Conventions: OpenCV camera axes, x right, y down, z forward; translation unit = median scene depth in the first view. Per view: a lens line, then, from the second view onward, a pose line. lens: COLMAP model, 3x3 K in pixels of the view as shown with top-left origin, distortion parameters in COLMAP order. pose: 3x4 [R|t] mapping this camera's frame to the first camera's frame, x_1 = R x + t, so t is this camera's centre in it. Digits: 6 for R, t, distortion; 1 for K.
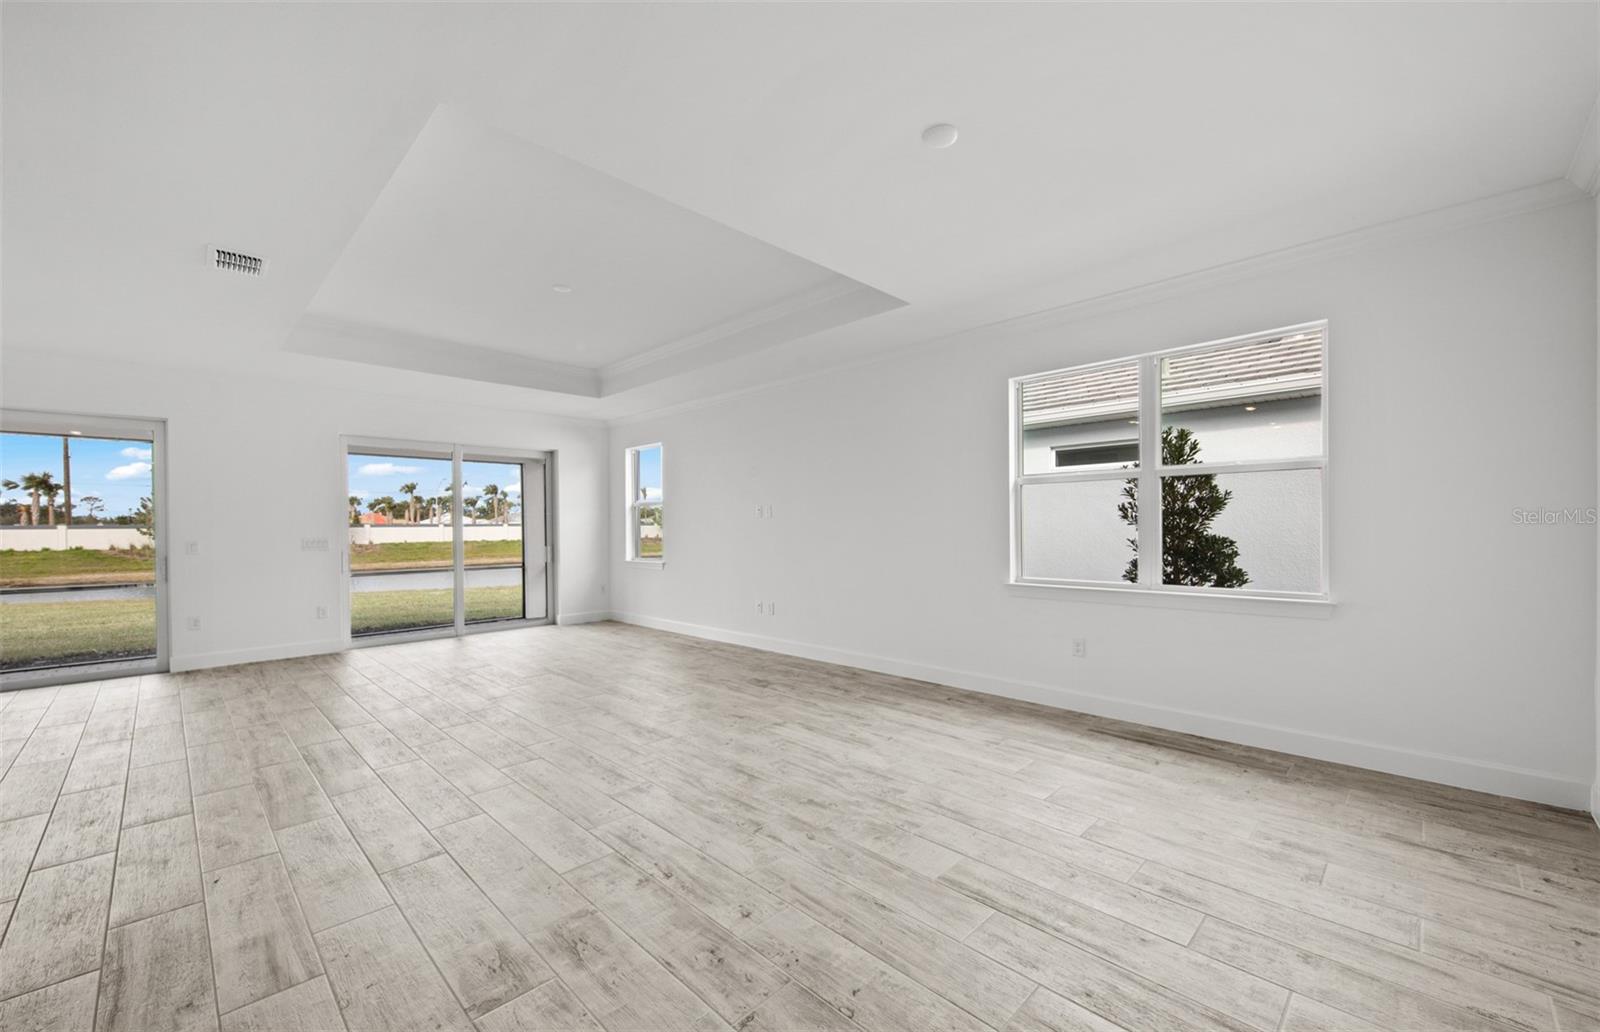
lens RADIAL K [[627.2, 0, 790.8], [0, 627.2, 529.6], [0, 0, 1]] dist [0.009475, -0.004886]
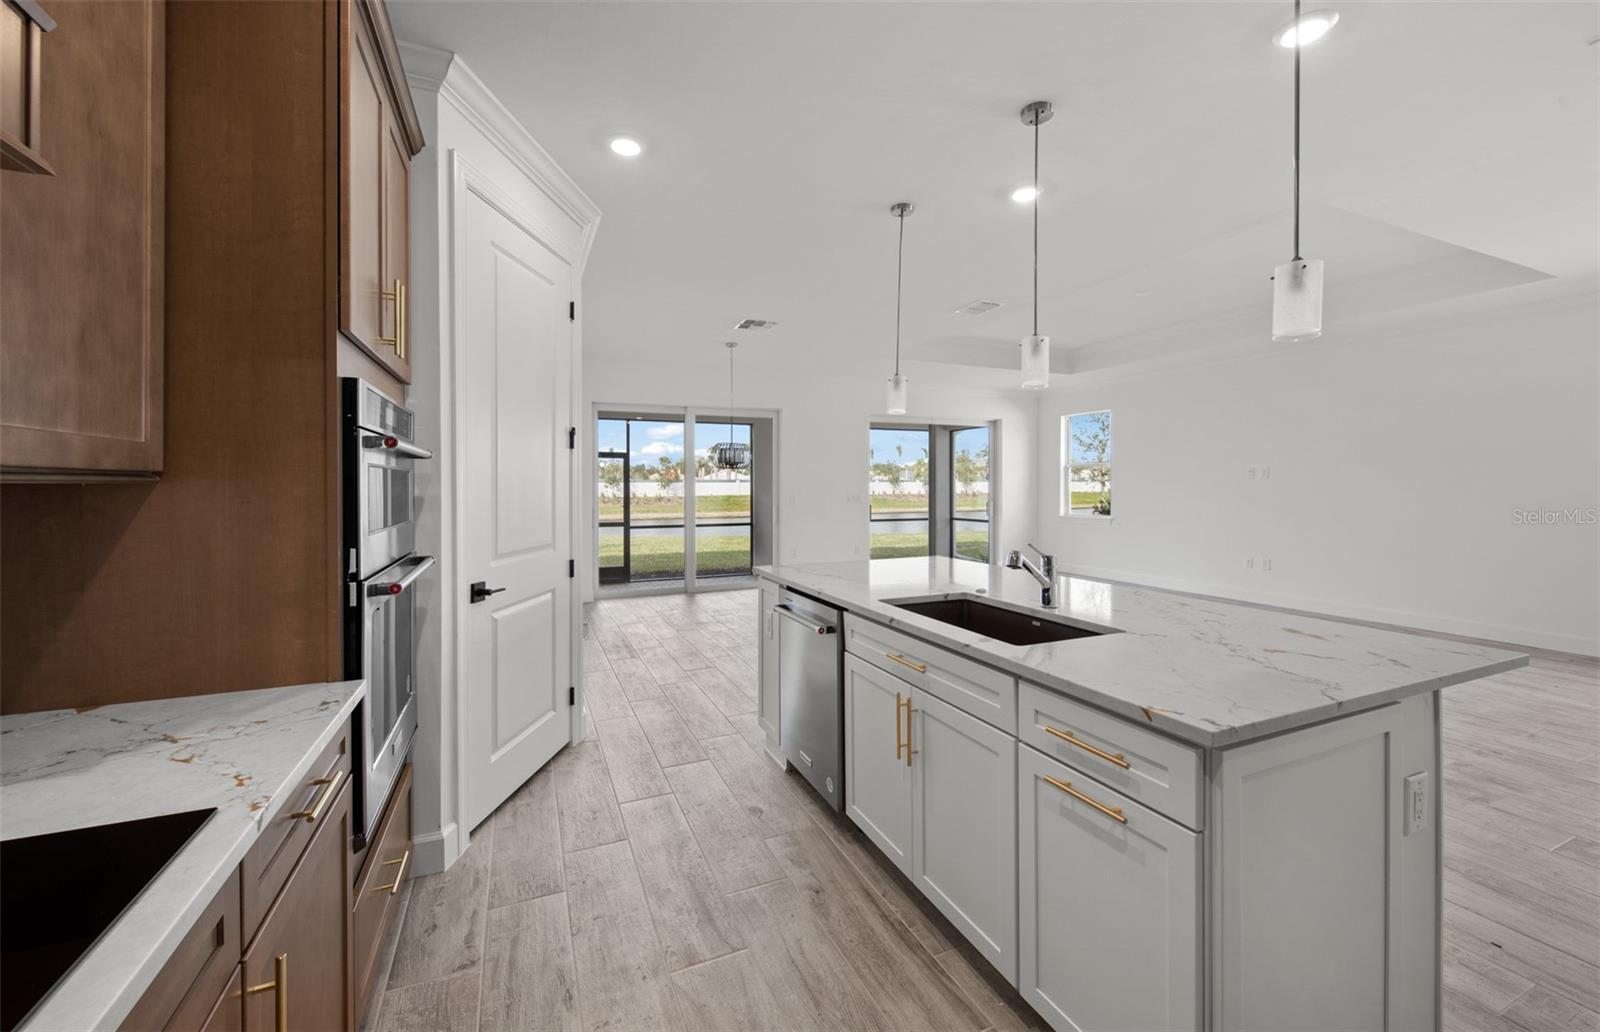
lens RADIAL K [[627.2, 0, 802.5], [0, 627.2, 491.5], [0, 0, 1]] dist [0.009475, -0.004886]
pose [[0.934551, 0.010289, -0.355681, -0.336580], [-0.007010, 0.999920, 0.010507, -0.002779], [0.355761, -0.007326, 0.934548, -0.234670]]
